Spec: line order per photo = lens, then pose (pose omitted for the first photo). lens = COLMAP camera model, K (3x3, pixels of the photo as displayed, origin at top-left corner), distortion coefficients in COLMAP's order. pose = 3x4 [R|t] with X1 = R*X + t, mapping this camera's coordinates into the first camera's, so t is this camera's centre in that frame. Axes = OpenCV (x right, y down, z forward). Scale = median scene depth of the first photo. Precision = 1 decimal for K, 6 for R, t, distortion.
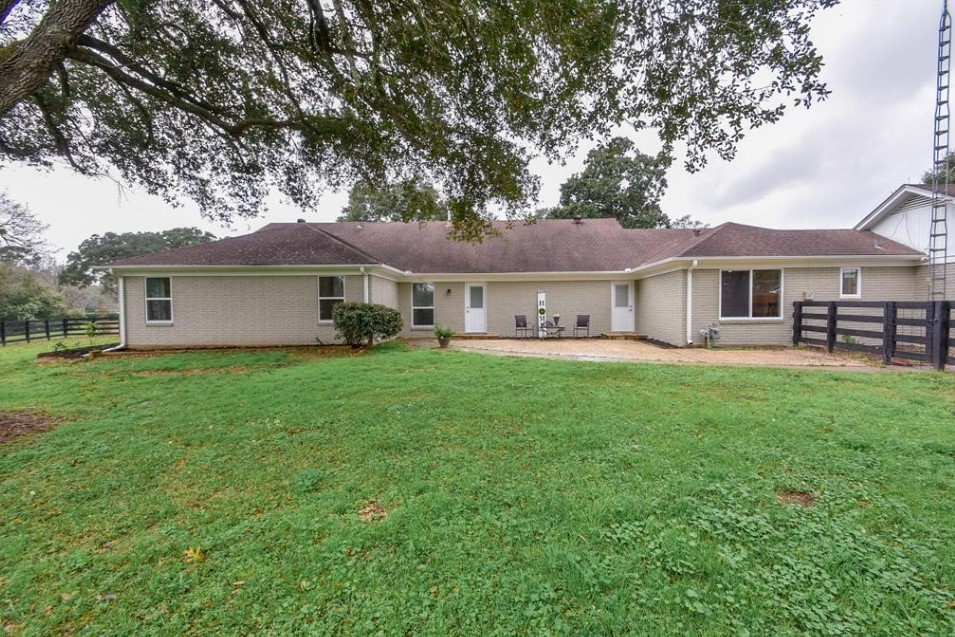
lens RADIAL K [[404.8, 0, 476.3], [0, 404.8, 316.8], [0, 0, 1]] dist [0.011419, 0.000047]
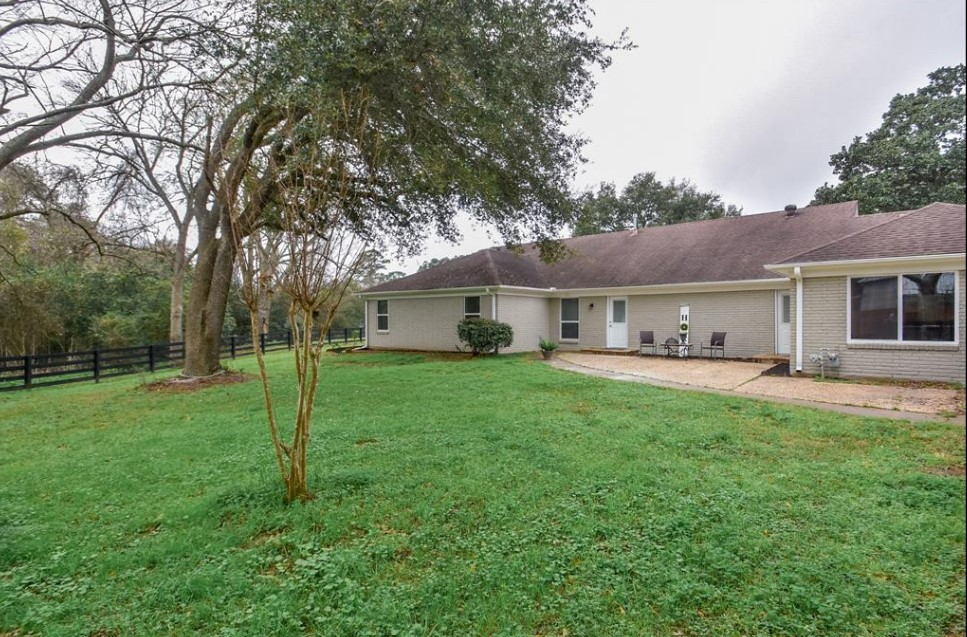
lens RADIAL K [[426.8, 0, 481.0], [0, 426.8, 315.4], [0, 0, 1]] dist [-0.000184, 0.000513]
pose [[0.816265, -0.002628, -0.577672, 0.383602], [-0.013417, 0.999634, -0.023506, -0.012163], [0.577522, 0.026937, 0.815931, -0.034094]]
